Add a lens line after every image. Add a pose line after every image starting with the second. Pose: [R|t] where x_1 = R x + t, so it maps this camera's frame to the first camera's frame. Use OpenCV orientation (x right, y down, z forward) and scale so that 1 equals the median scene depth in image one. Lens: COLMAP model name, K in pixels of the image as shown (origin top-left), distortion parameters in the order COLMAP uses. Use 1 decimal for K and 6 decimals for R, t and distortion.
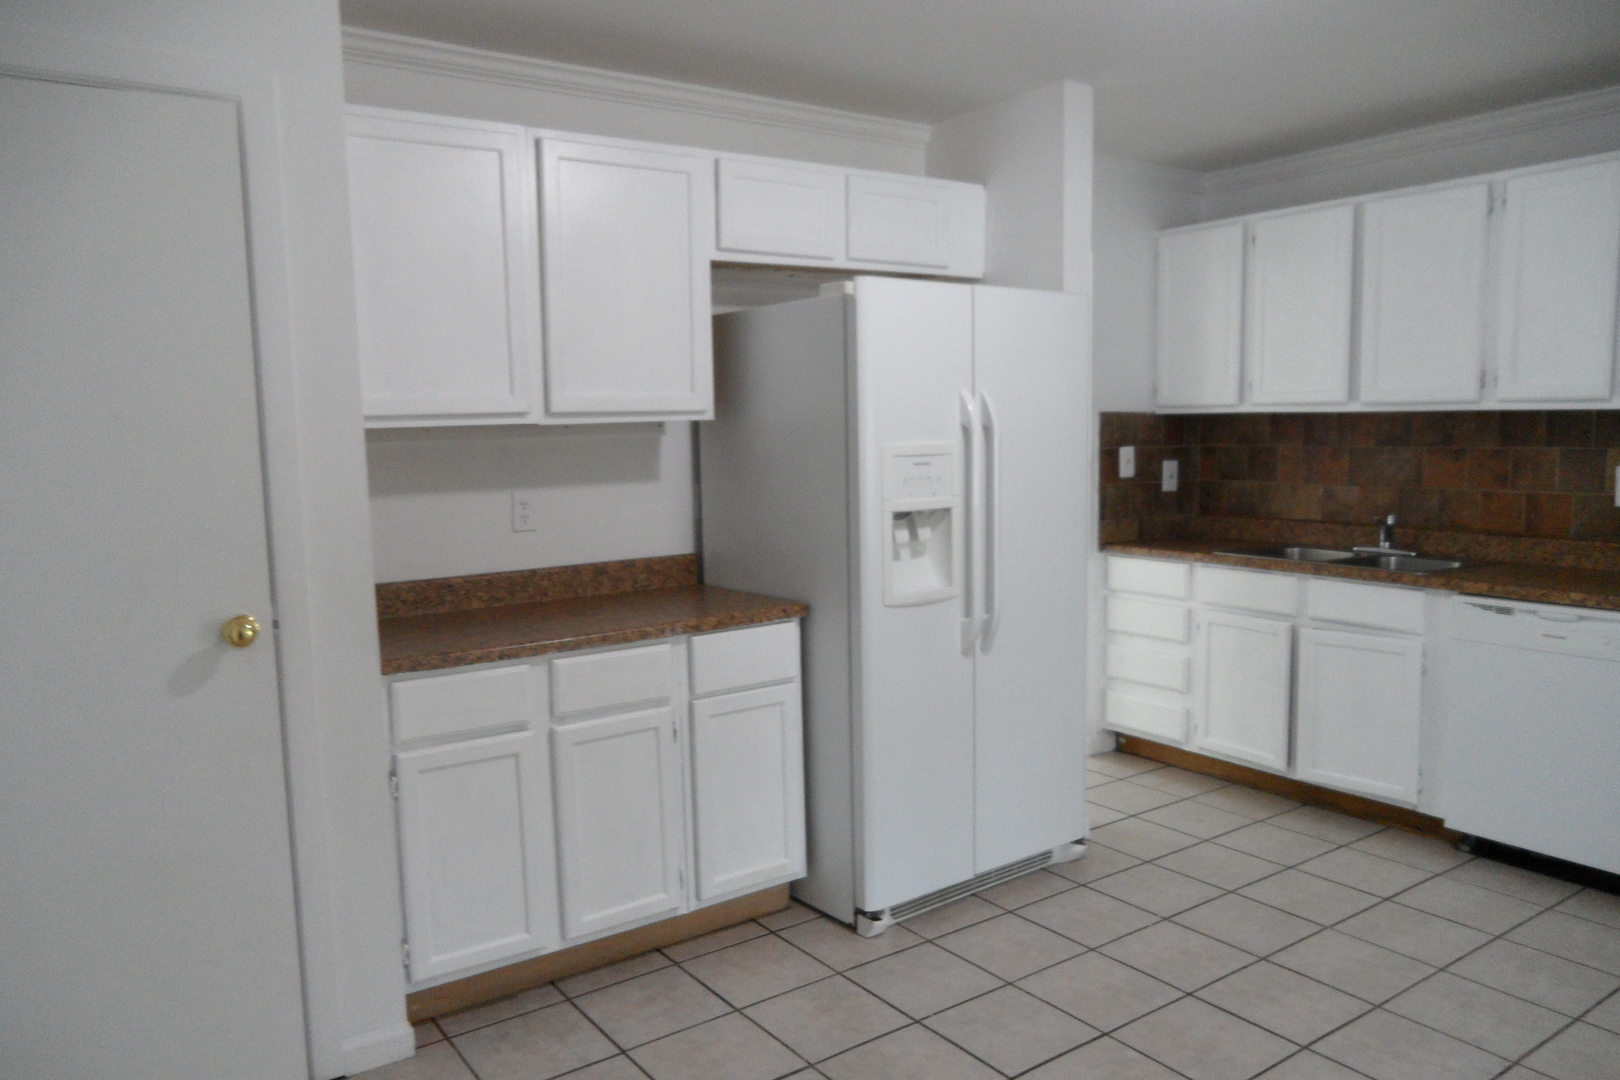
lens RADIAL K [[1163.5, 0, 821.1], [0, 1163.5, 548.1], [0, 0, 1]] dist [-0.016978, 0.043107]
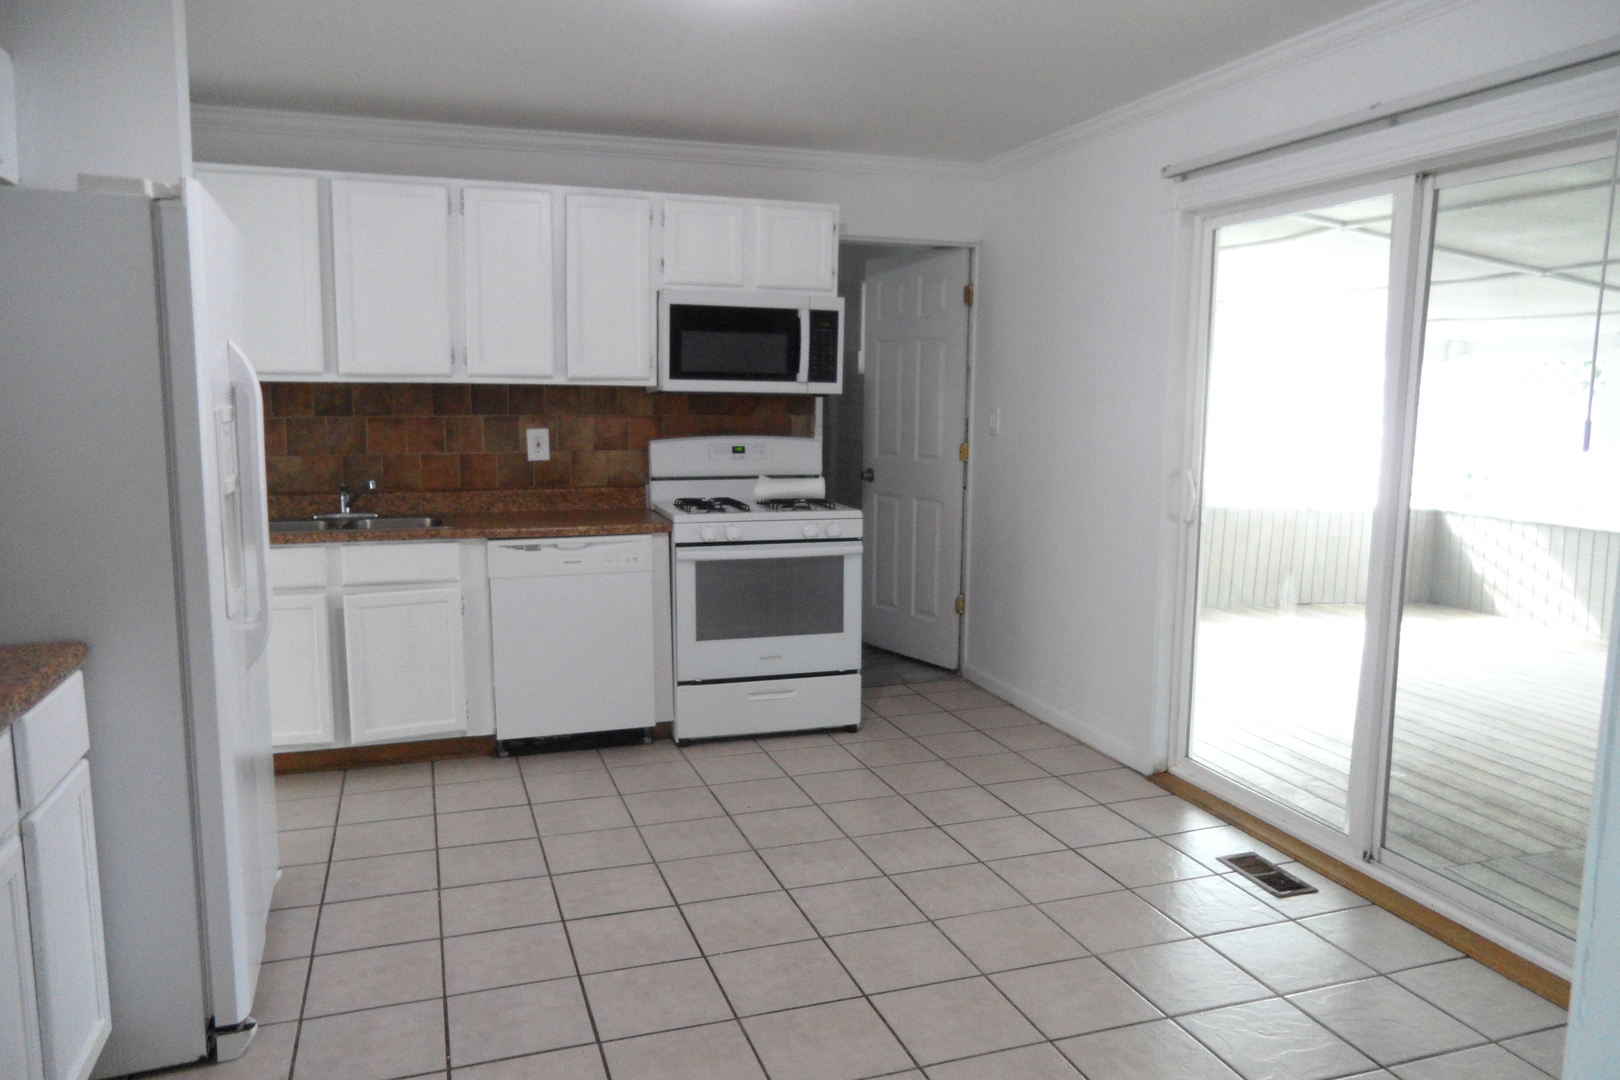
lens RADIAL K [[1163.5, 0, 814.2], [0, 1163.5, 539.1], [0, 0, 1]] dist [-0.016978, 0.043107]
pose [[0.300806, -0.103927, 0.948006, -0.440242], [0.097779, 0.992167, 0.077742, -0.019501], [-0.948660, 0.069309, 0.308612, 0.315795]]
